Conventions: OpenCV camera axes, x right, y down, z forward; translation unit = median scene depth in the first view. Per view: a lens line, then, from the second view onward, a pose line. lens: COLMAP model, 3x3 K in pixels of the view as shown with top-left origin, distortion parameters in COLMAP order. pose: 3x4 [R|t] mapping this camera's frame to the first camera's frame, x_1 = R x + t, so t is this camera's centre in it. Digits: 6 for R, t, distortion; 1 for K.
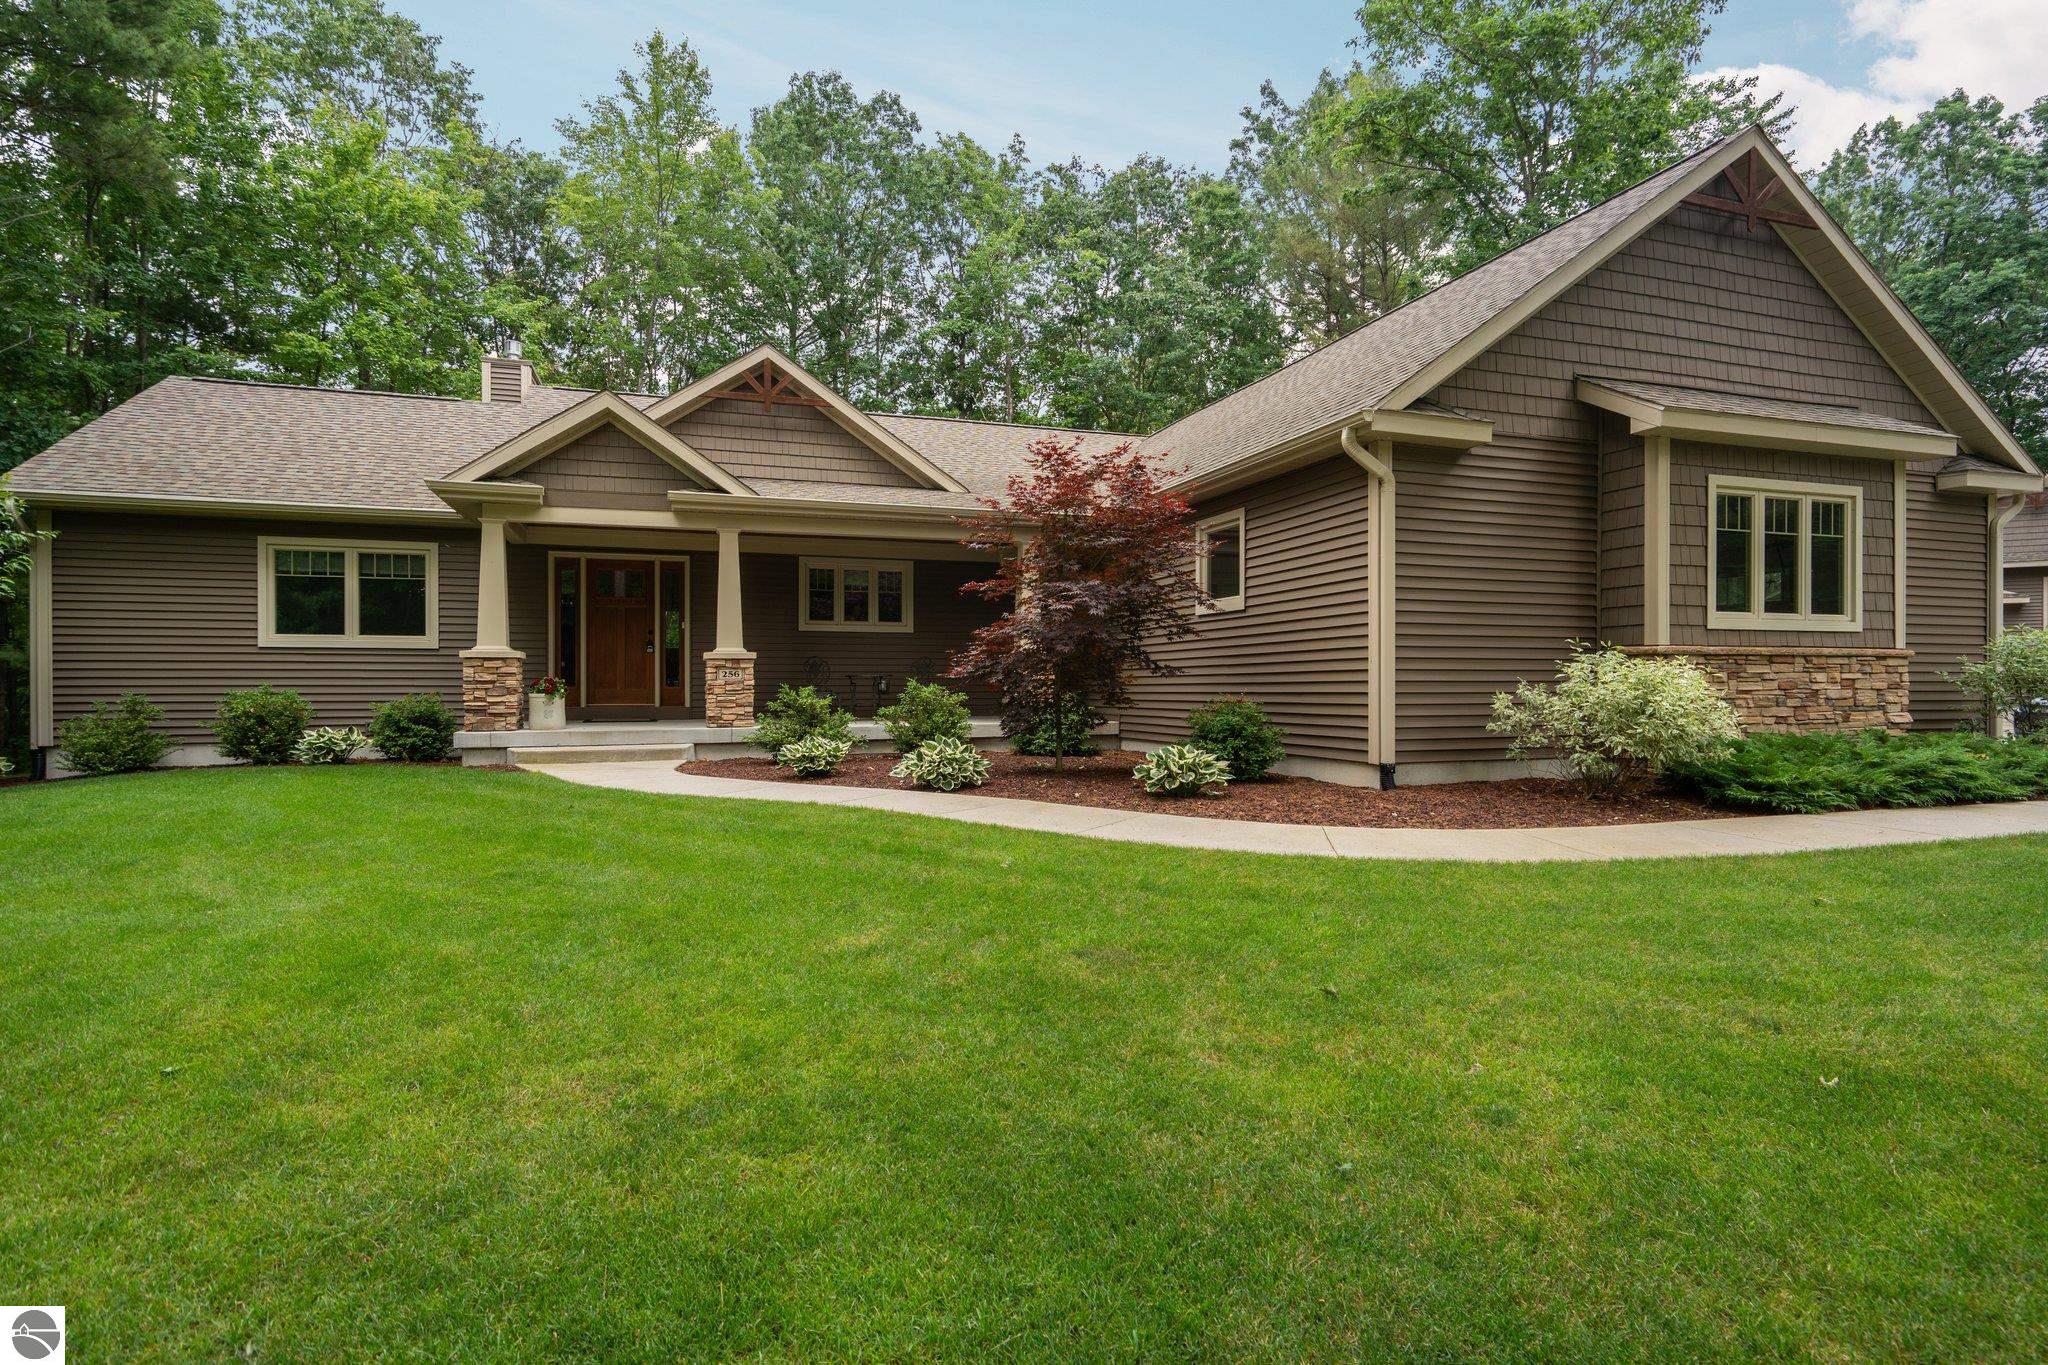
lens RADIAL K [[1077.5, 0, 1024.0], [0, 1077.5, 682.5], [0, 0, 1]] dist [0.012971, -0.015471]
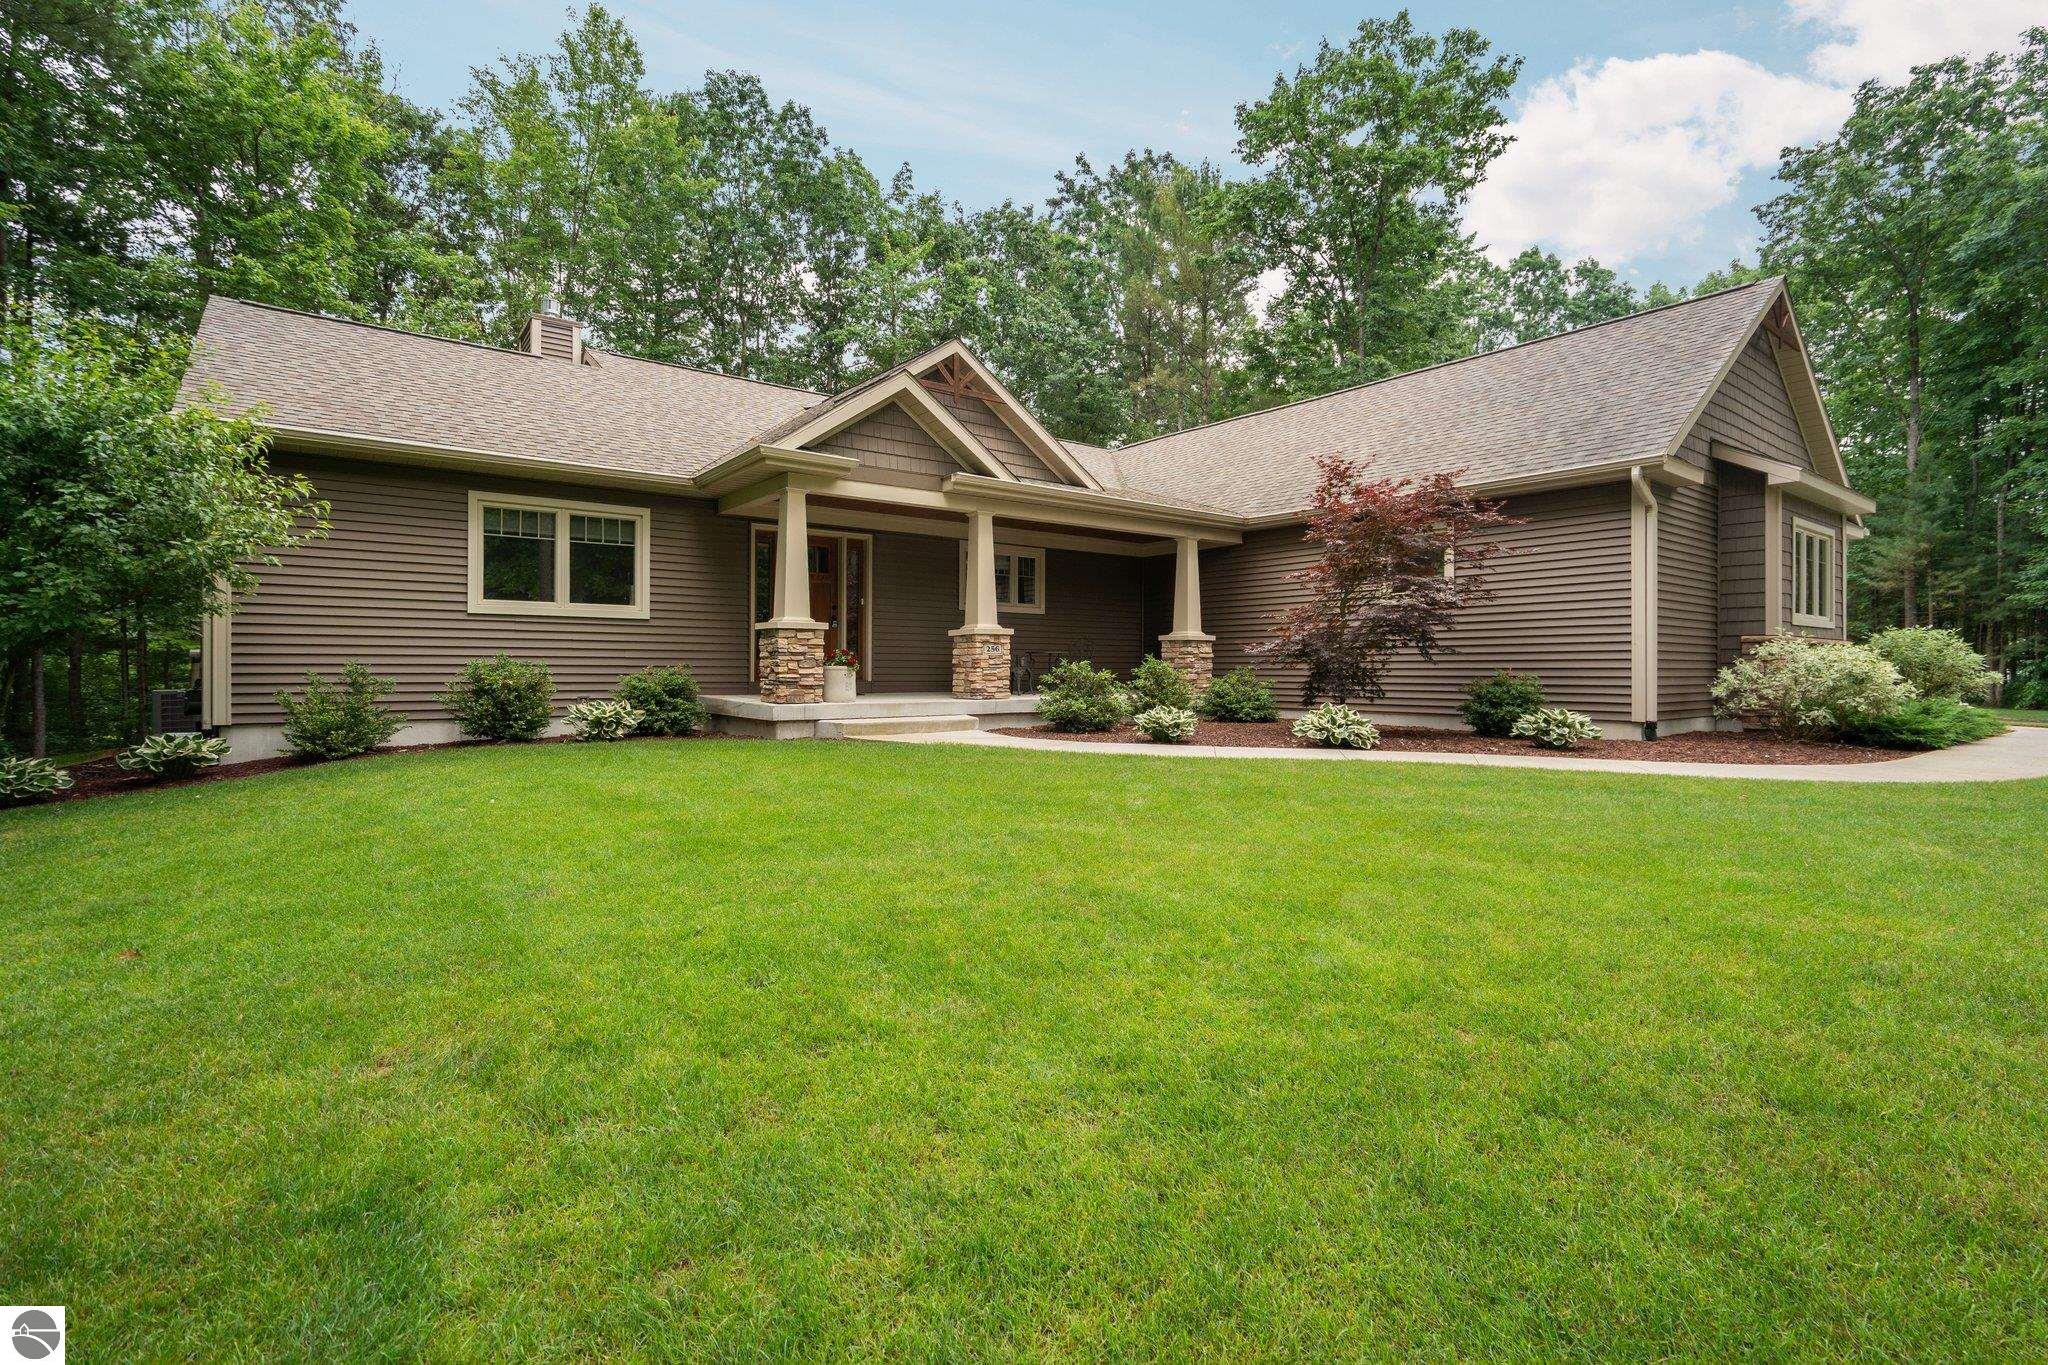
lens RADIAL K [[951.3, 0, 1024.0], [0, 951.3, 682.5], [0, 0, 1]] dist [-0.014002, -0.000084]
pose [[0.946674, 0.000619, 0.322191, -0.524003], [-0.006878, 0.999809, 0.018288, 0.007644], [-0.322119, -0.019529, 0.946498, 0.098152]]
